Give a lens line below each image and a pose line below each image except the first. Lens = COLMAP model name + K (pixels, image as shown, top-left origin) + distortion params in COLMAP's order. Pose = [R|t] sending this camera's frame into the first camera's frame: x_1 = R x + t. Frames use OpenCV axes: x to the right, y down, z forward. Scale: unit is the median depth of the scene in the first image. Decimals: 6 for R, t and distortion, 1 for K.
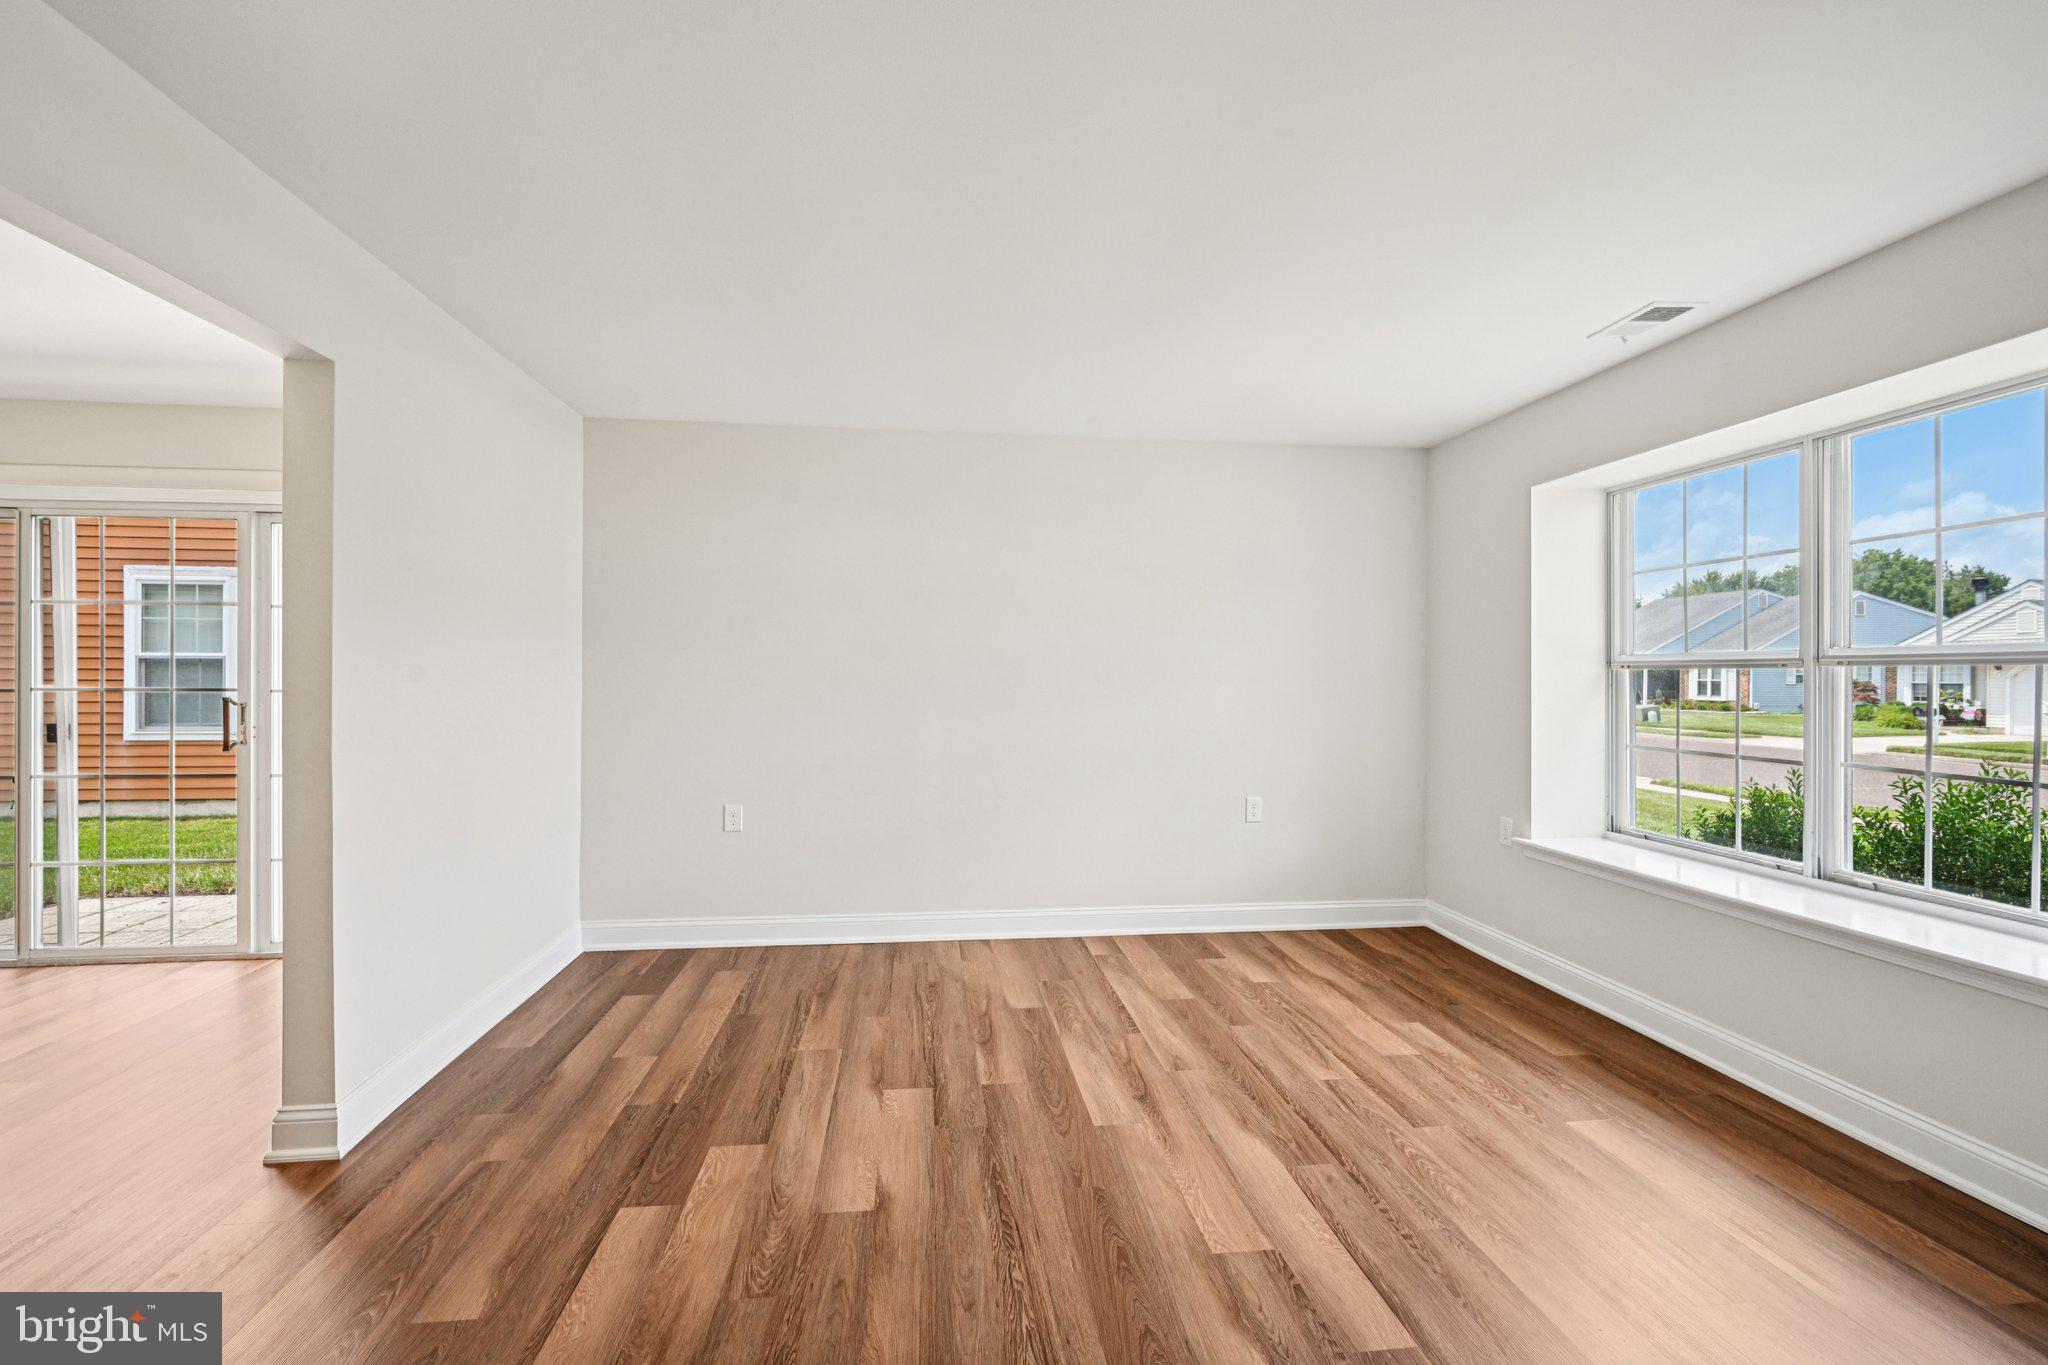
lens RADIAL K [[896.4, 0, 1022.2], [0, 896.4, 677.9], [0, 0, 1]] dist [-0.000598, -0.000039]
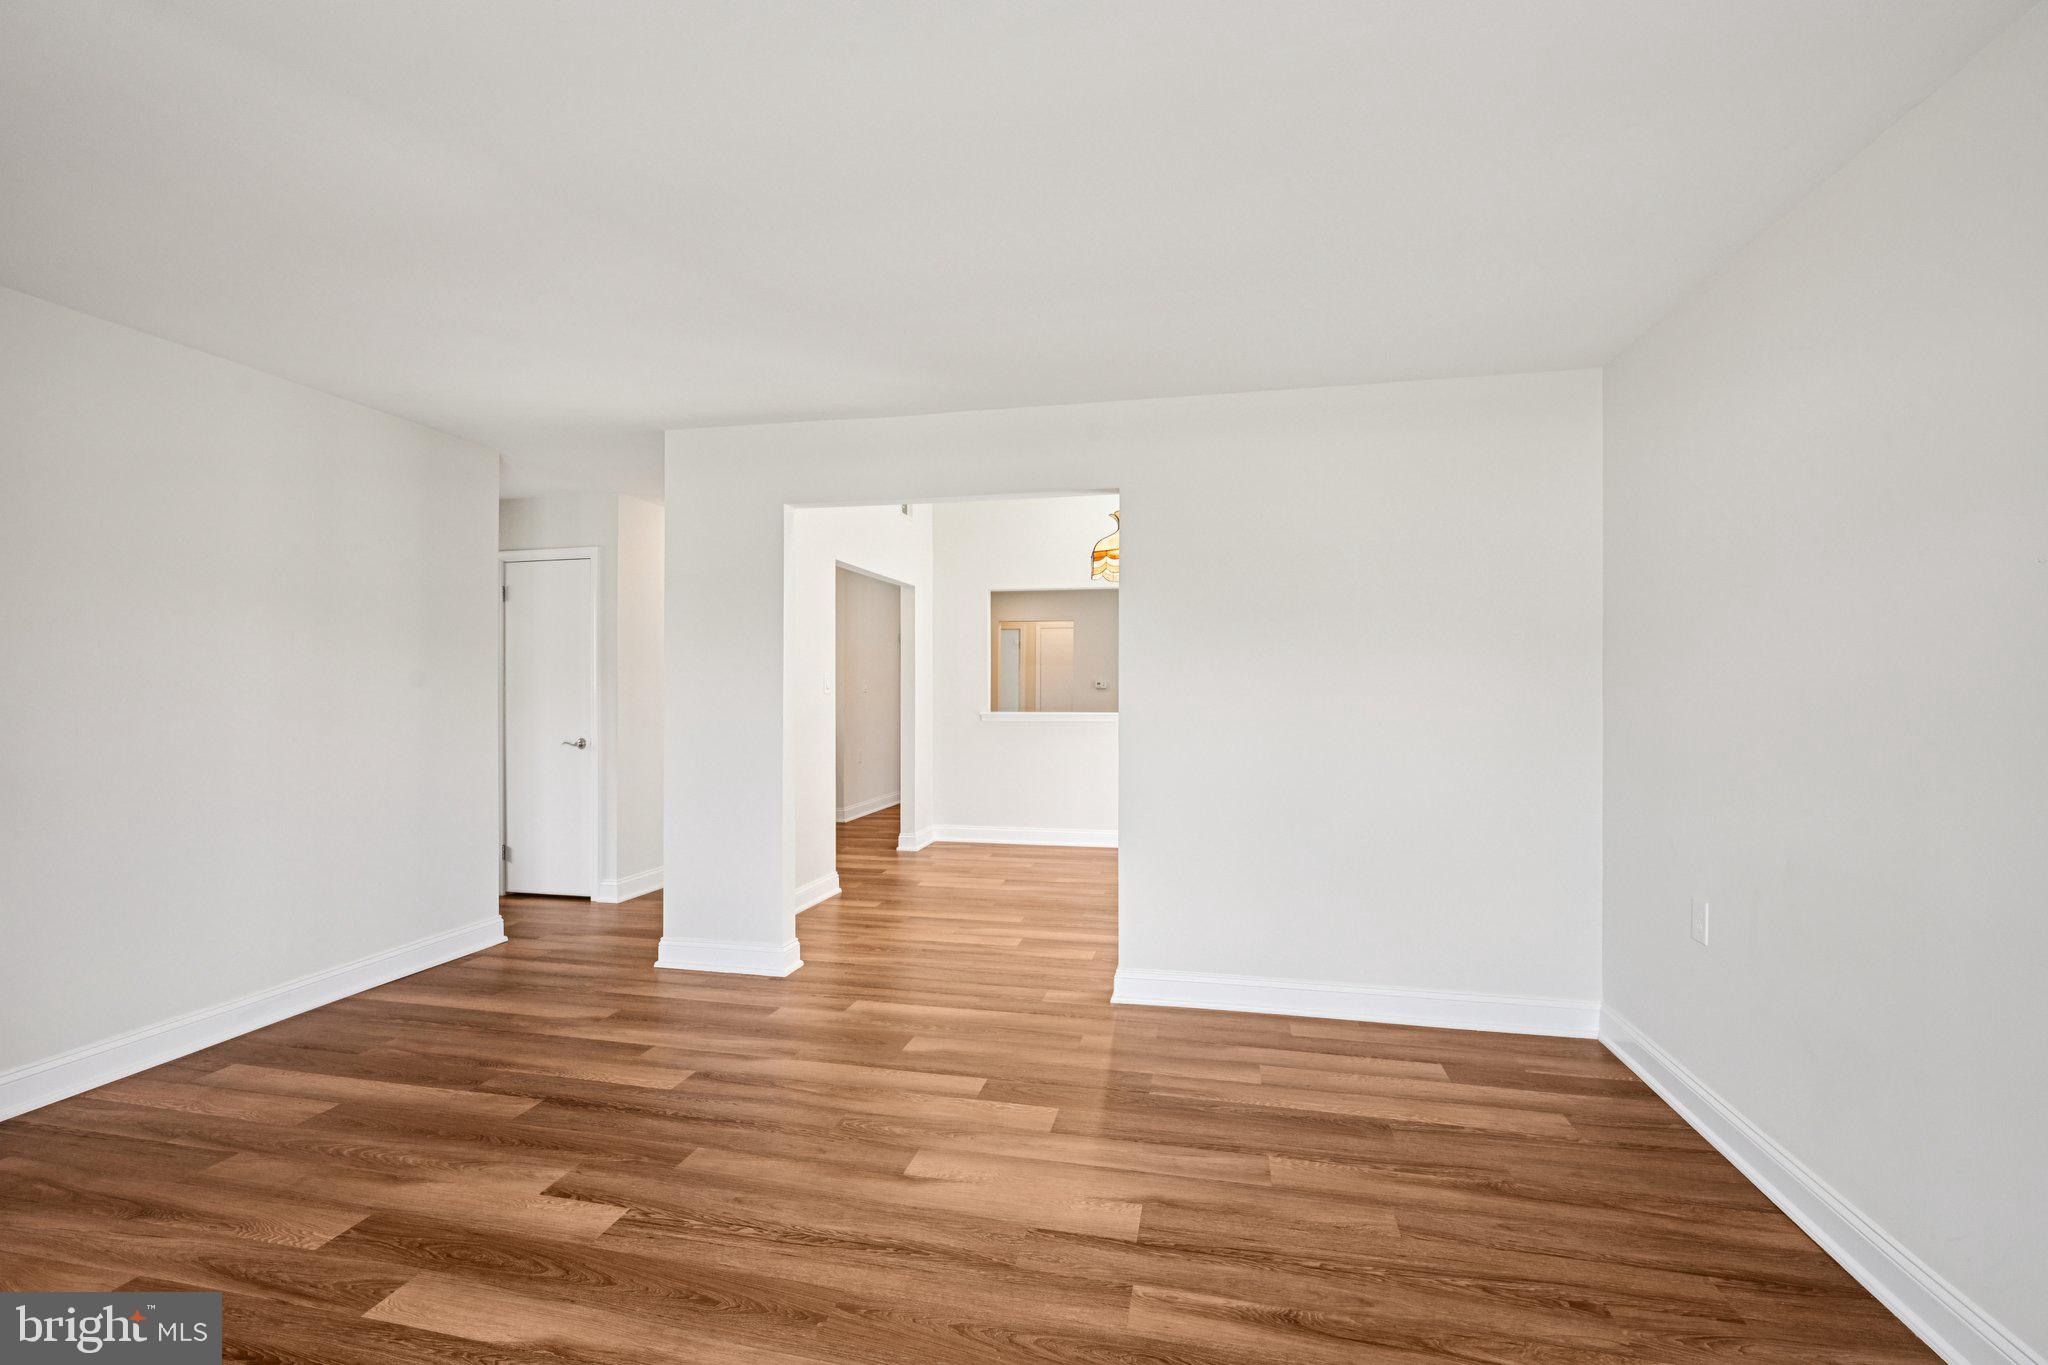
lens RADIAL K [[903.3, 0, 1021.1], [0, 903.3, 692.9], [0, 0, 1]] dist [-0.000619, 0.000129]
pose [[-0.334580, -0.000707, -0.942367, 0.521977], [-0.004359, 0.999990, 0.000798, 0.001848], [0.942357, 0.004375, -0.334580, 0.948422]]
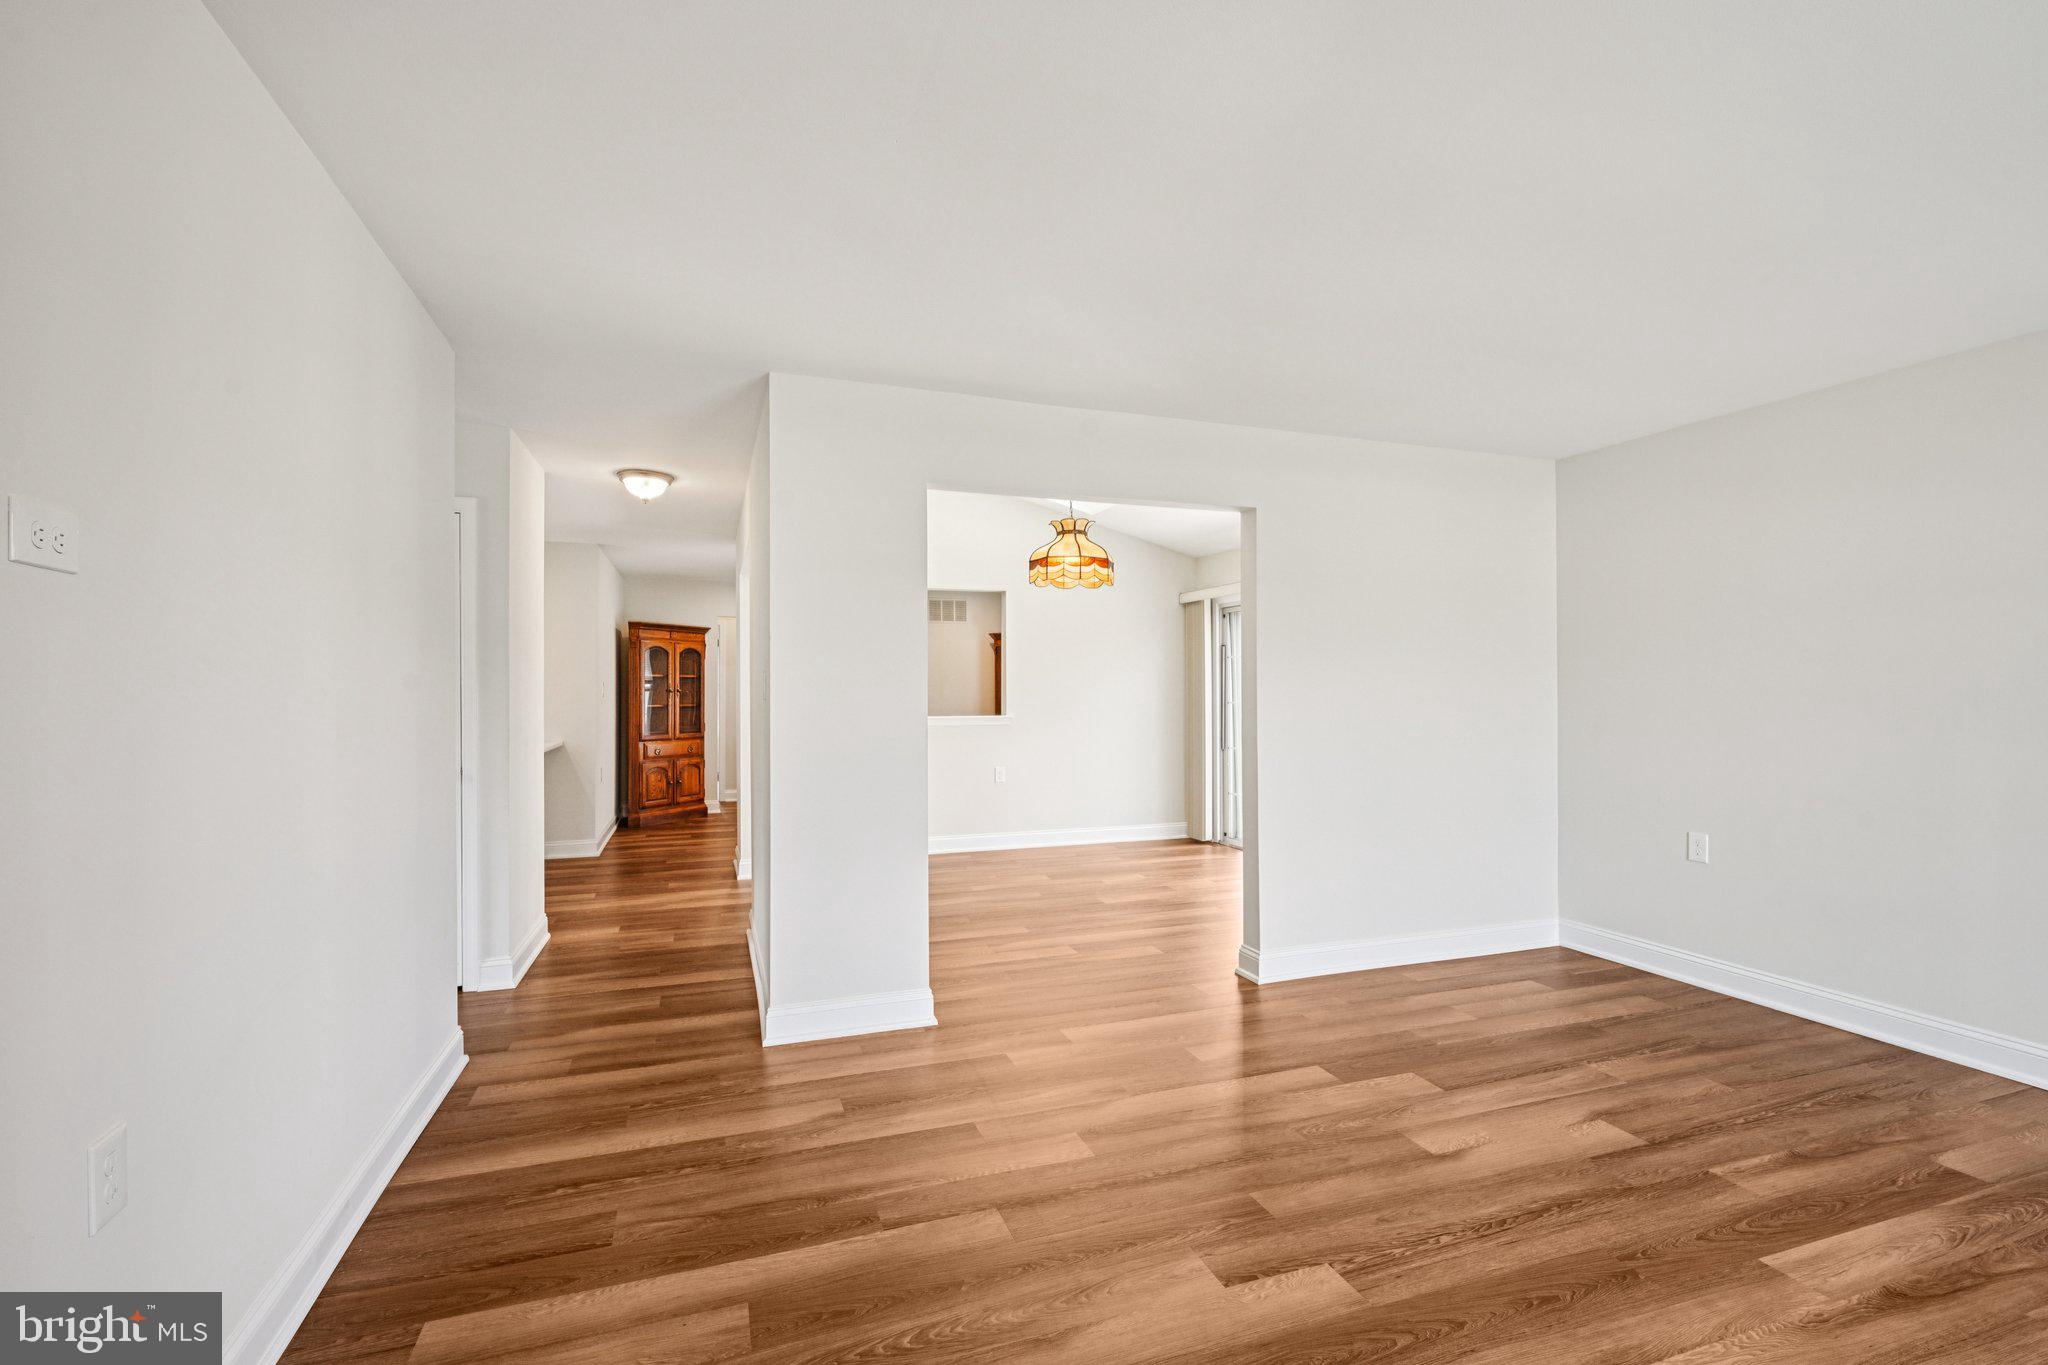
lens RADIAL K [[903.3, 0, 1021.1], [0, 903.3, 692.9], [0, 0, 1]] dist [-0.000619, 0.000129]
pose [[0.214854, -0.003281, -0.976641, 0.545872], [0.000657, 0.999995, -0.003215, -0.001607], [0.976646, 0.000049, 0.214855, 0.140728]]
